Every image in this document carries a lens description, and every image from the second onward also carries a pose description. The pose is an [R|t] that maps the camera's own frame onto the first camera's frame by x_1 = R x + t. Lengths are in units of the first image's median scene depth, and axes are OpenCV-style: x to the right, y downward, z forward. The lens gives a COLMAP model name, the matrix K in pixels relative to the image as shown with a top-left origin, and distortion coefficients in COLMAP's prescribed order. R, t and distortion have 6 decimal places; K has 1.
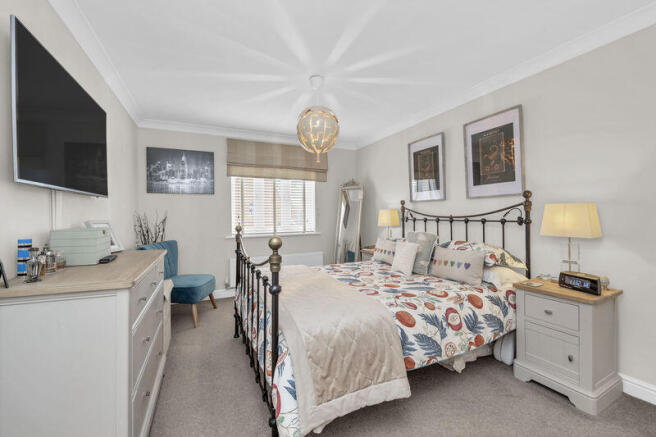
lens RADIAL K [[264.1, 0, 329.2], [0, 264.1, 216.2], [0, 0, 1]] dist [-0.001945, -0.000277]
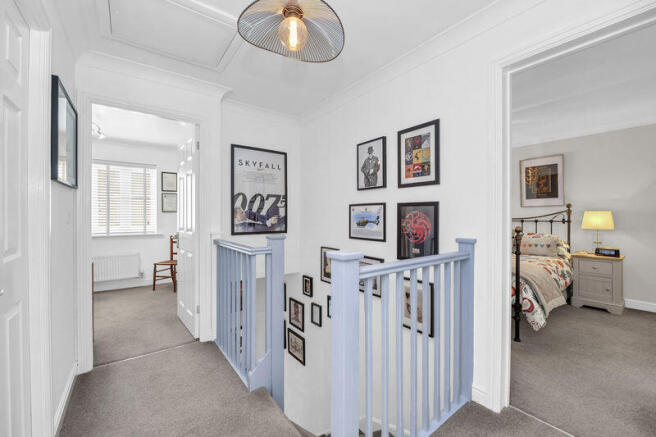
lens RADIAL K [[264.1, 0, 326.8], [0, 264.1, 217.6], [0, 0, 1]] dist [-0.001945, -0.000277]
pose [[0.980835, 0.008386, 0.194659, -1.155878], [-0.007952, 0.999964, -0.003012, 0.013270], [-0.194678, 0.001406, 0.980866, -0.402026]]
